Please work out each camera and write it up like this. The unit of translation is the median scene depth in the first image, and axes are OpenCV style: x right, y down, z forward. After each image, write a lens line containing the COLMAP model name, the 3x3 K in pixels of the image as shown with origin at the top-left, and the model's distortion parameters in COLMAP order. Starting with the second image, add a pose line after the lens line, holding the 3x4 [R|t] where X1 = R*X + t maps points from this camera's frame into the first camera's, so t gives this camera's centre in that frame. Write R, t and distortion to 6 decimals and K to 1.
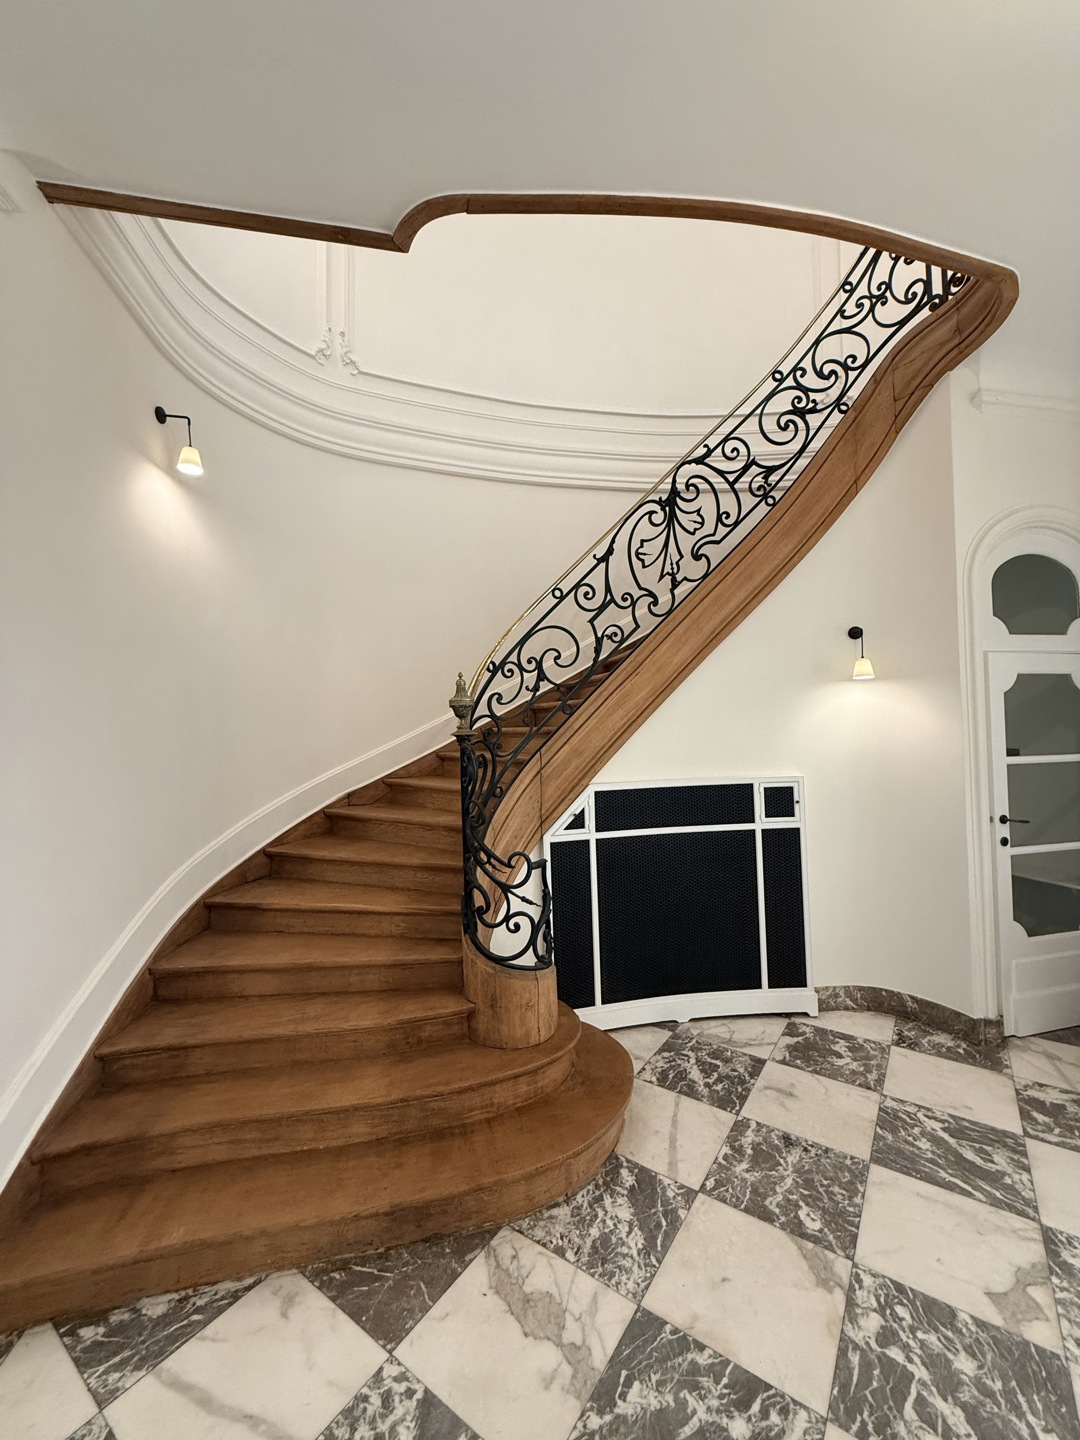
lens RADIAL K [[577.9, 0, 548.3], [0, 577.9, 717.2], [0, 0, 1]] dist [0.011951, -0.000334]
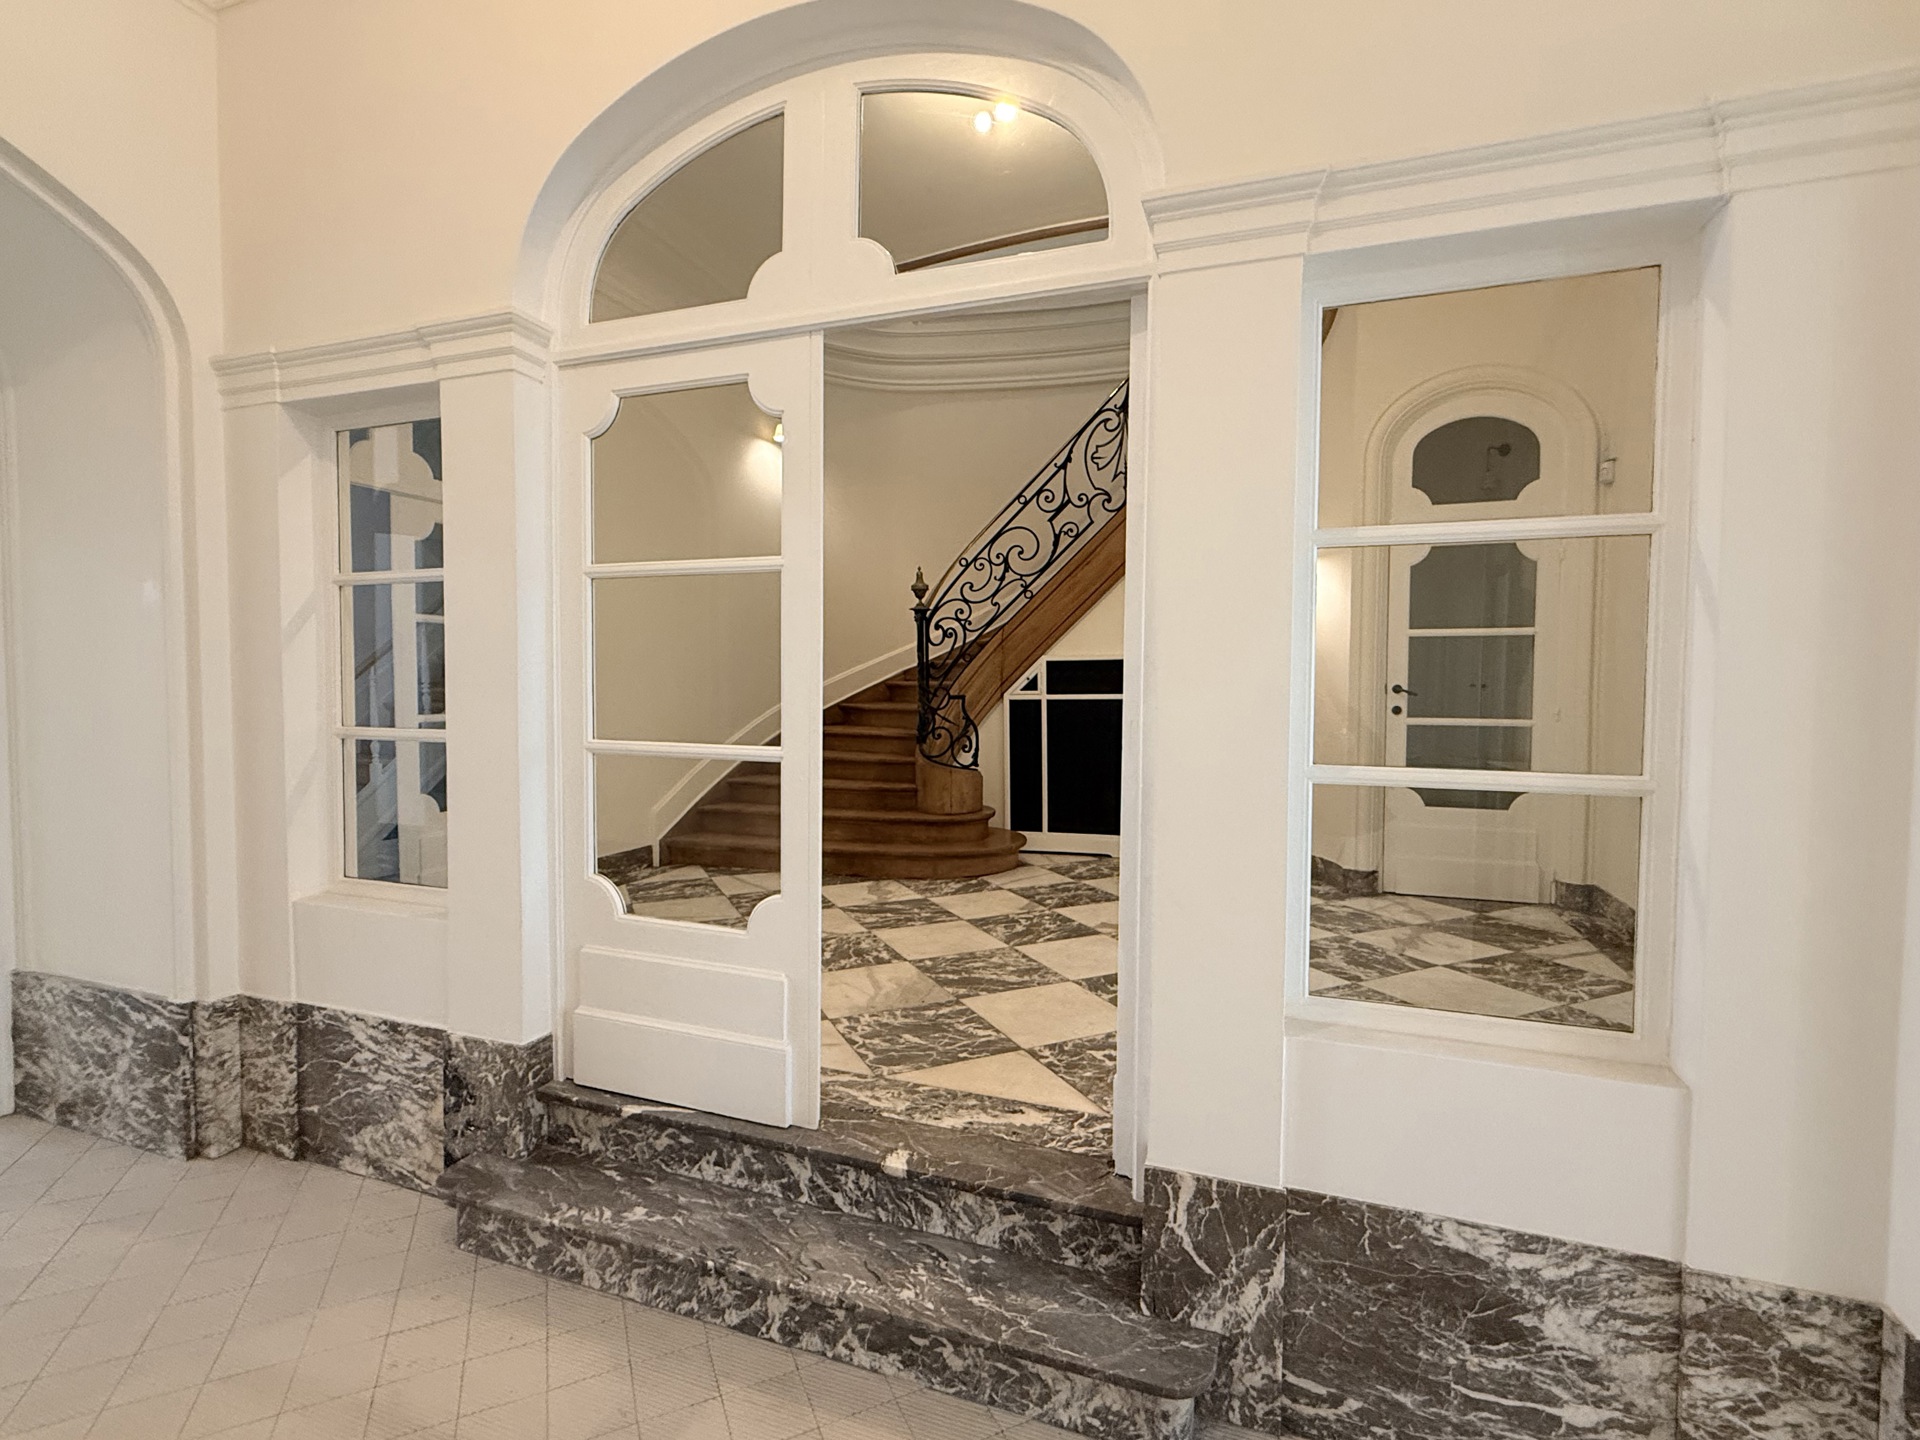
lens RADIAL K [[876.4, 0, 956.0], [0, 876.4, 717.7], [0, 0, 1]] dist [0.003021, -0.000071]
pose [[0.861241, 0.042392, -0.506426, 0.874195], [-0.006094, 0.997305, 0.073118, 0.114644], [0.508161, -0.059886, 0.859178, -0.716142]]
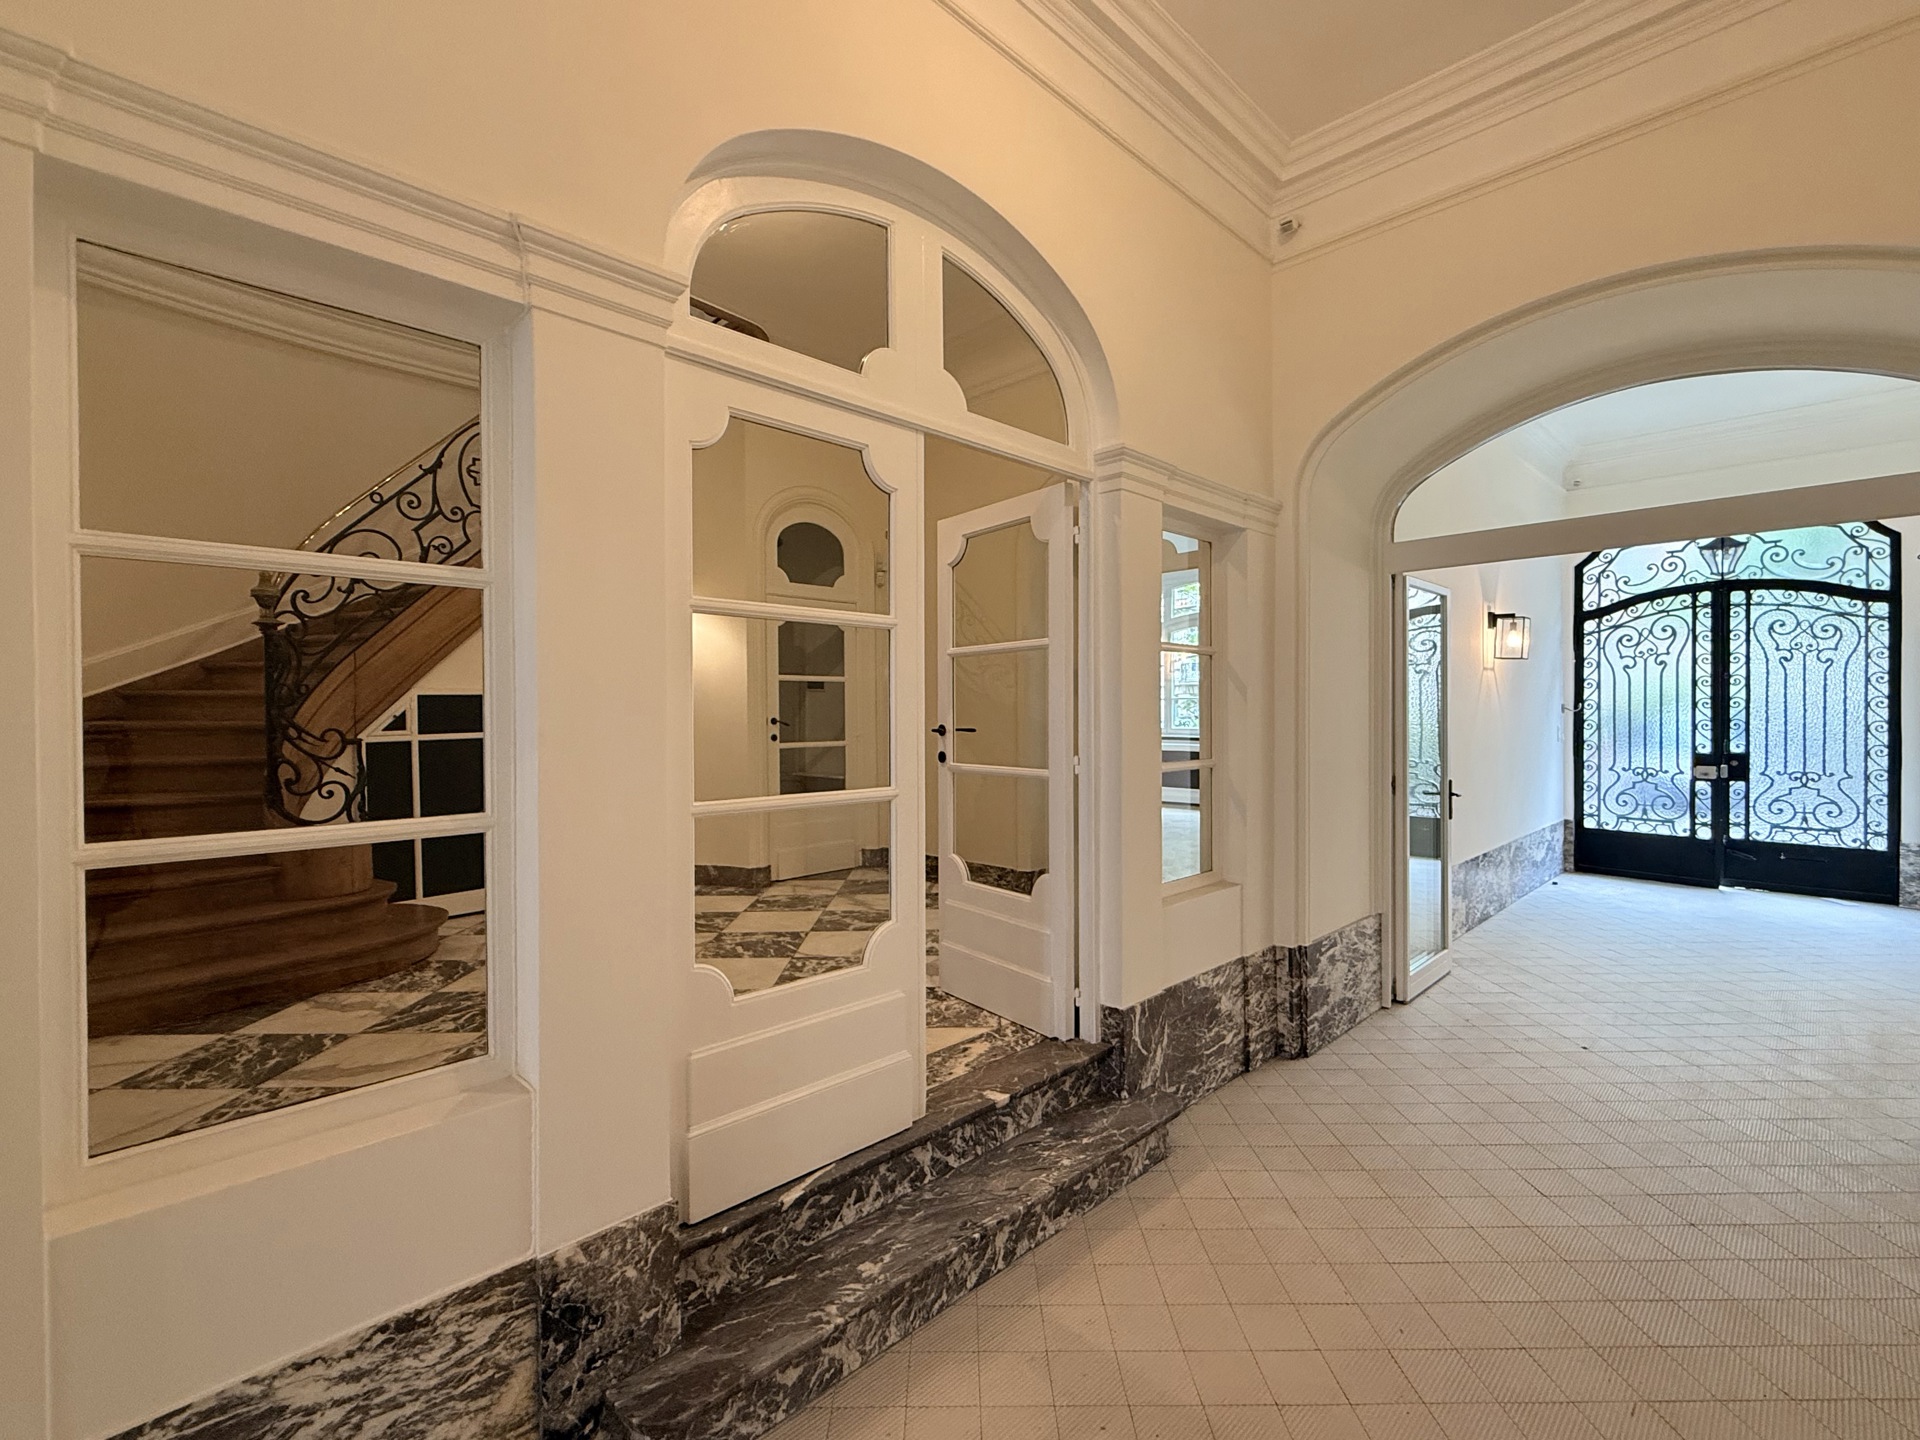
lens RADIAL K [[876.4, 0, 958.9], [0, 876.4, 719.3], [0, 0, 1]] dist [0.003021, -0.000071]
pose [[0.825190, 0.007186, 0.564810, -0.007820], [-0.025357, 0.999382, 0.024332, 0.109688], [-0.564286, -0.034401, 0.824862, -0.862626]]
